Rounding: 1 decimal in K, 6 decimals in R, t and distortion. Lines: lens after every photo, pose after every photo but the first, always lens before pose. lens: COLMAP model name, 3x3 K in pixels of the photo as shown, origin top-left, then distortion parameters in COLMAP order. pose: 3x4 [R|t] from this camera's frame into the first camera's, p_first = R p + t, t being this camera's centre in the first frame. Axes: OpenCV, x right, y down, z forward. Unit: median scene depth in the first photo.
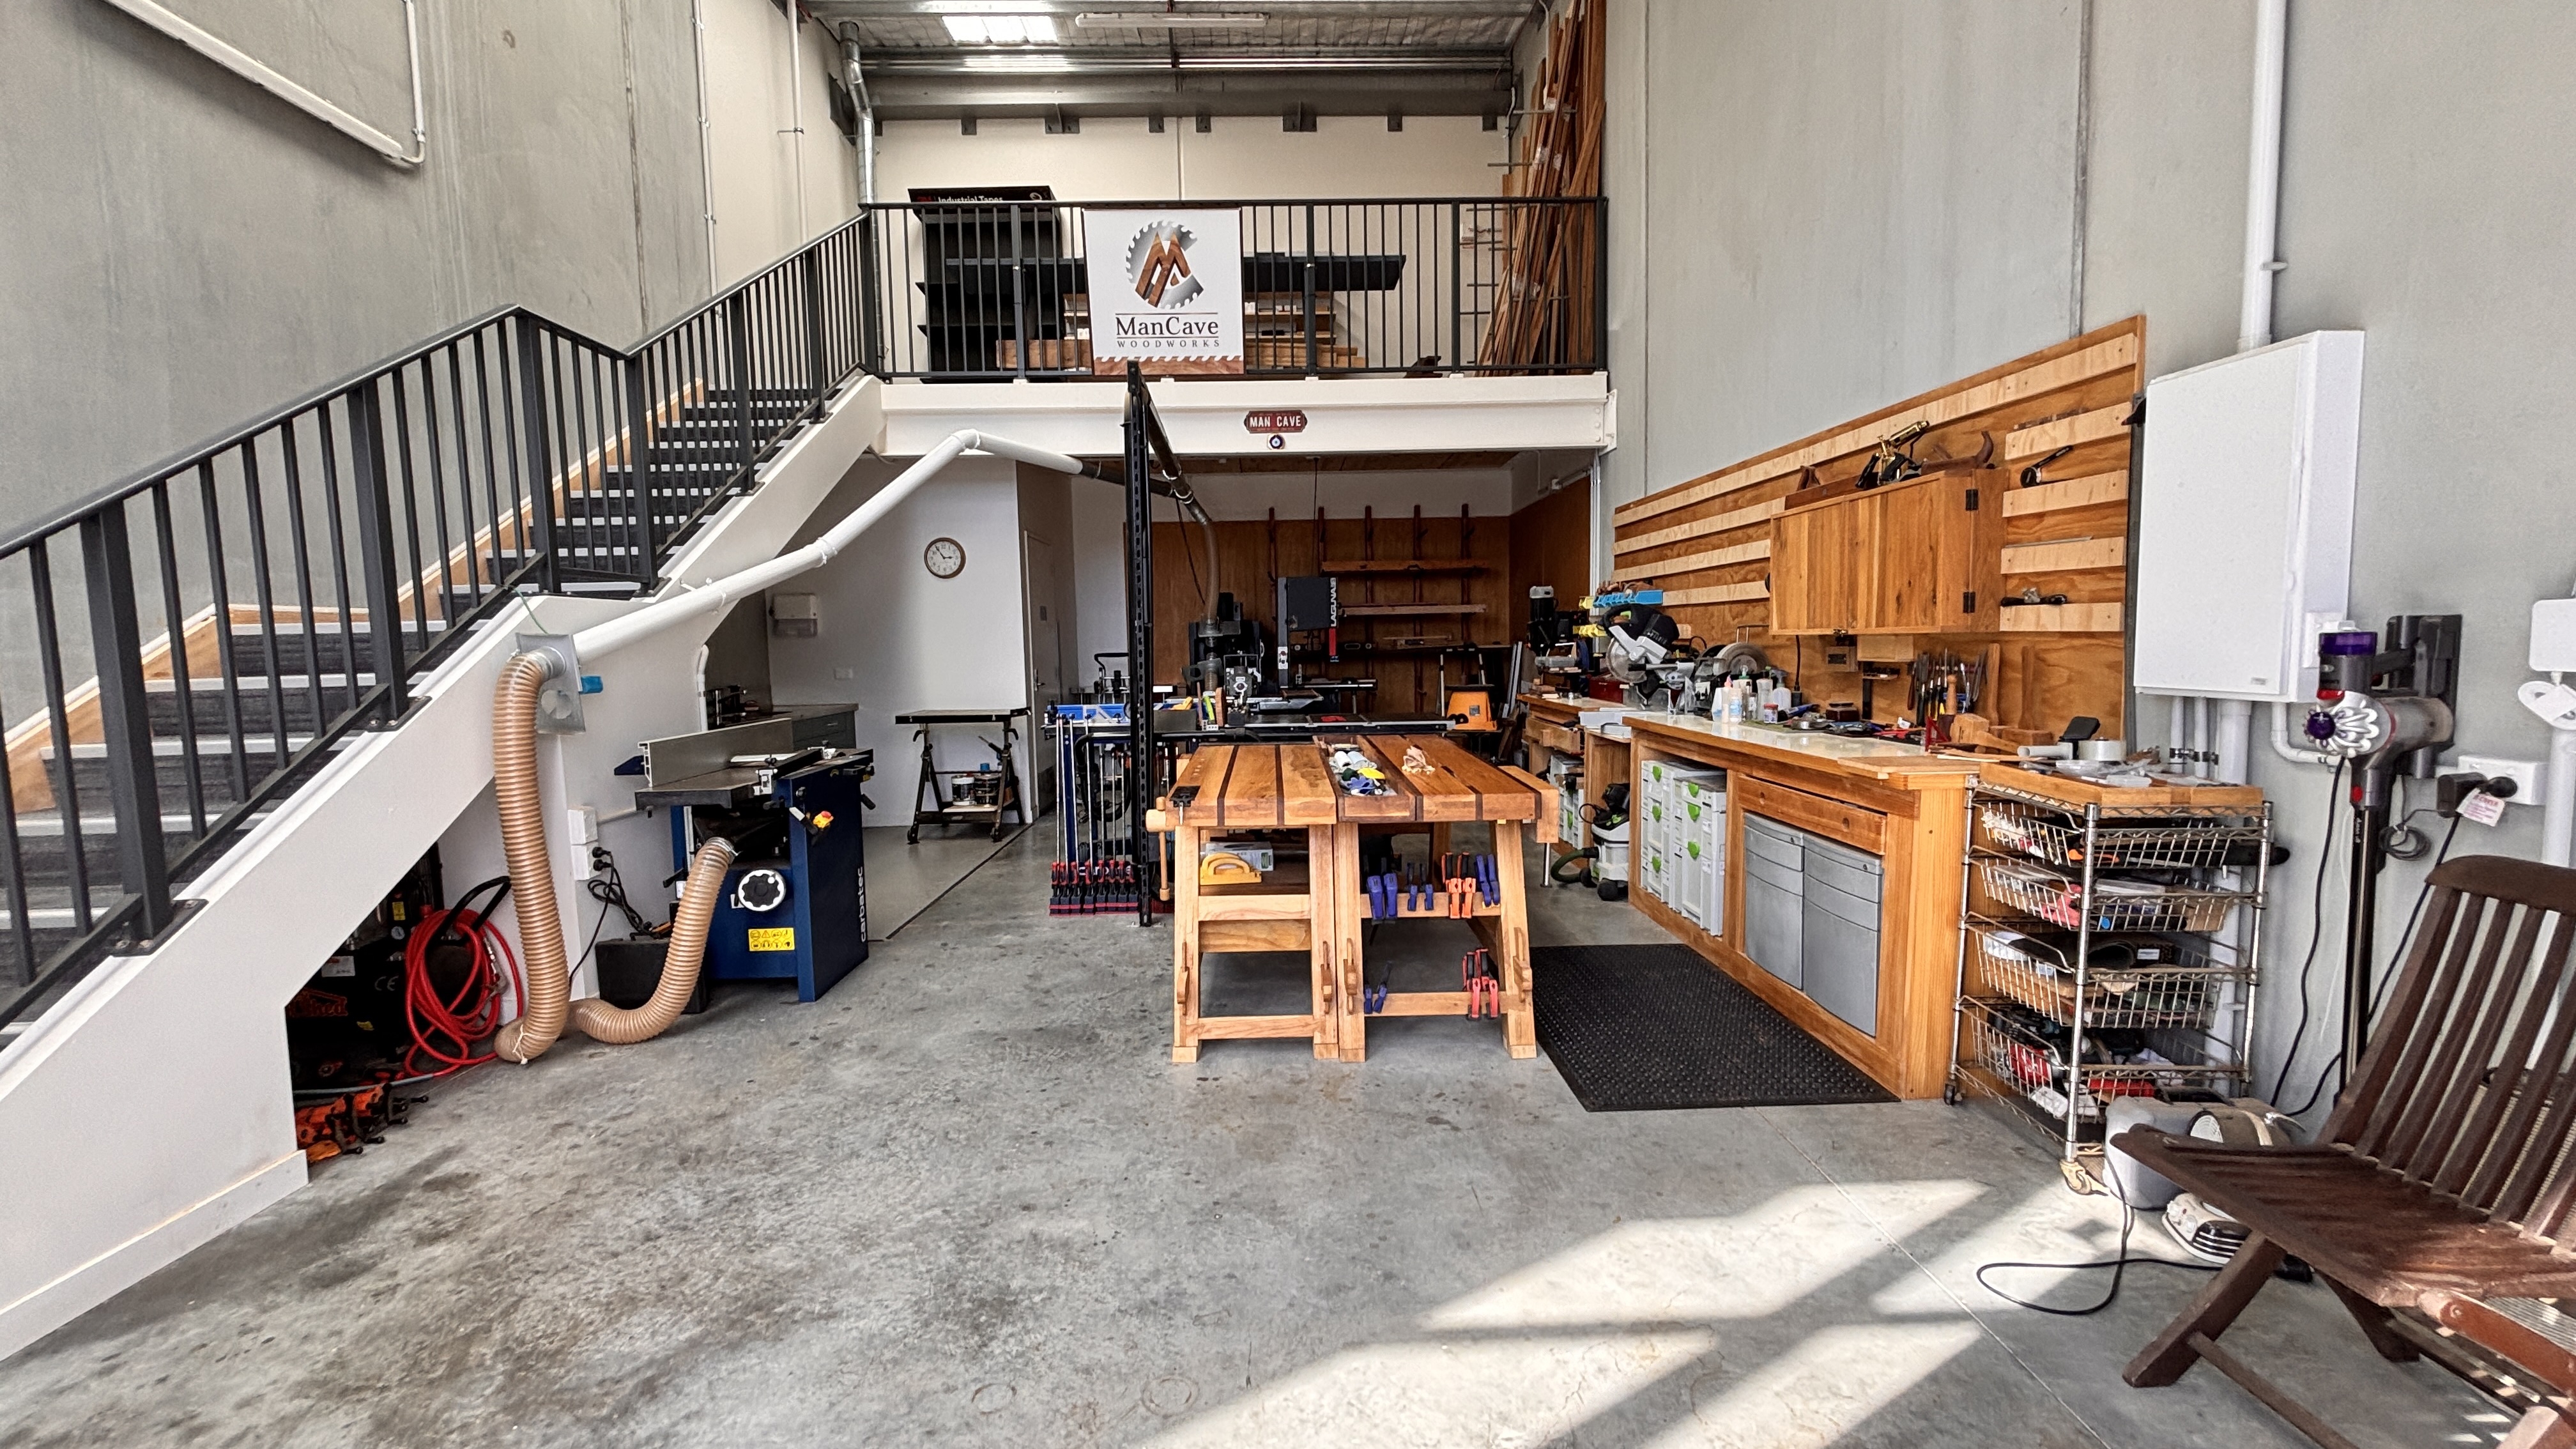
lens RADIAL K [[1037.0, 0, 1288.0], [0, 1037.0, 724.5], [0, 0, 1]] dist [0.000308, 0.000089]
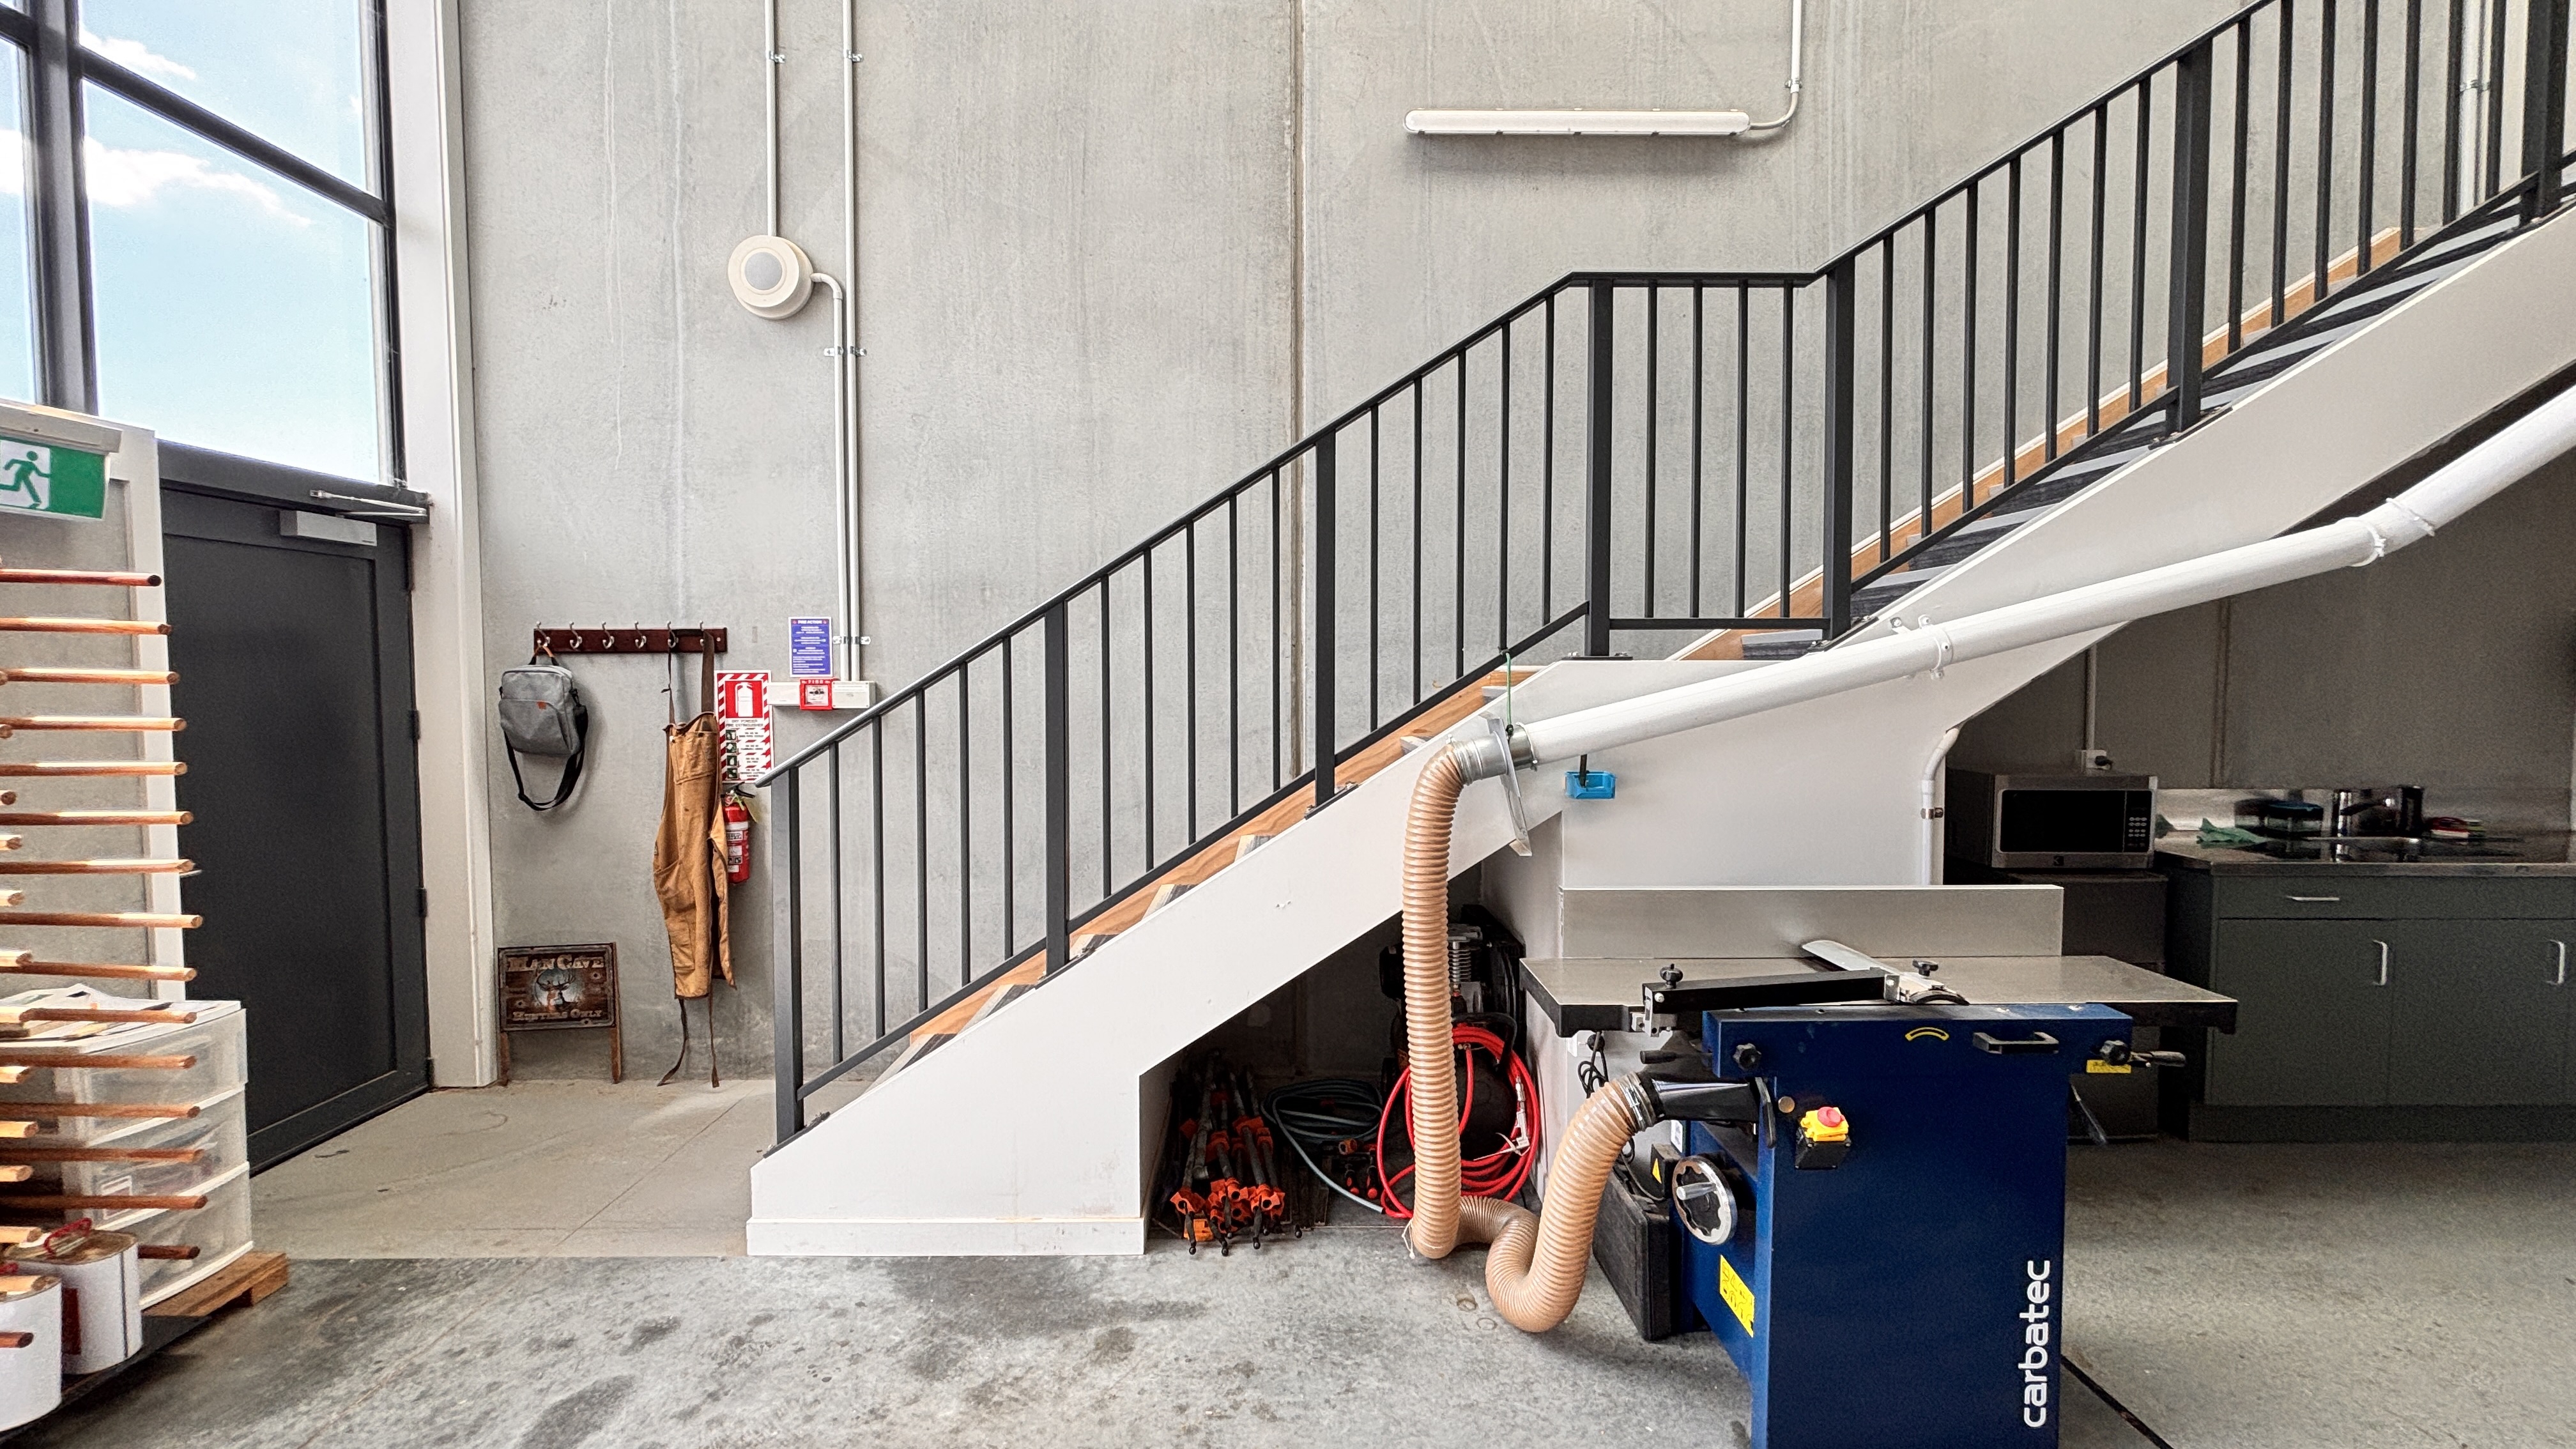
lens RADIAL K [[1046.8, 0, 1283.4], [0, 1046.8, 714.7], [0, 0, 1]] dist [-0.002191, -0.000007]
pose [[-0.024374, 0.058979, -0.997962, 0.031299], [-0.080613, 0.994891, 0.060766, -0.117309], [0.996447, 0.081930, -0.019495, 0.836542]]
